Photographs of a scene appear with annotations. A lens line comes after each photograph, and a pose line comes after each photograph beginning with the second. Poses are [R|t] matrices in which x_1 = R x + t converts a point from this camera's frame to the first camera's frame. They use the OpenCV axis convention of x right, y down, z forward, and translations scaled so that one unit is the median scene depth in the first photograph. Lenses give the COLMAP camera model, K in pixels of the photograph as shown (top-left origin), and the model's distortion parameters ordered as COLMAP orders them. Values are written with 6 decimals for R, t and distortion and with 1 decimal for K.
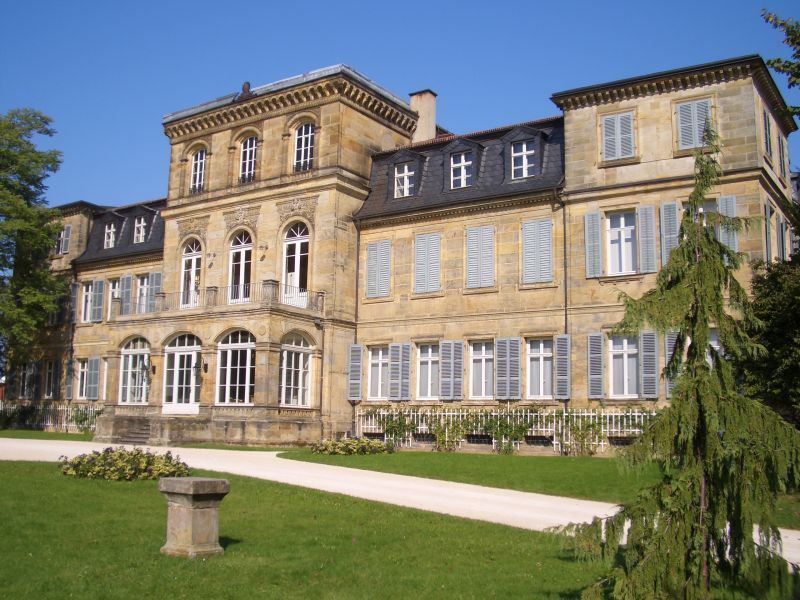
lens RADIAL K [[857.7, 0, 396.8], [0, 857.7, 317.1], [0, 0, 1]] dist [-0.198350, 0.145869]
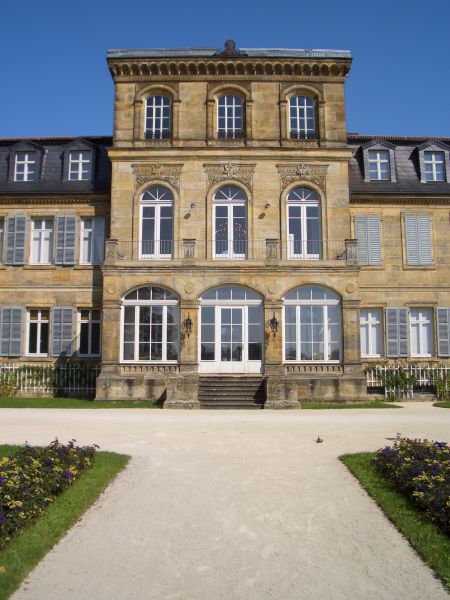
lens RADIAL K [[643.3, 0, 225.0], [0, 643.3, 300.0], [0, 0, 1]] dist [-0.198350, 0.145869]
pose [[0.826756, 0.055601, 0.559807, -0.650445], [-0.057904, 0.998229, -0.013630, 0.045003], [-0.559574, -0.021146, 0.828511, 0.423709]]
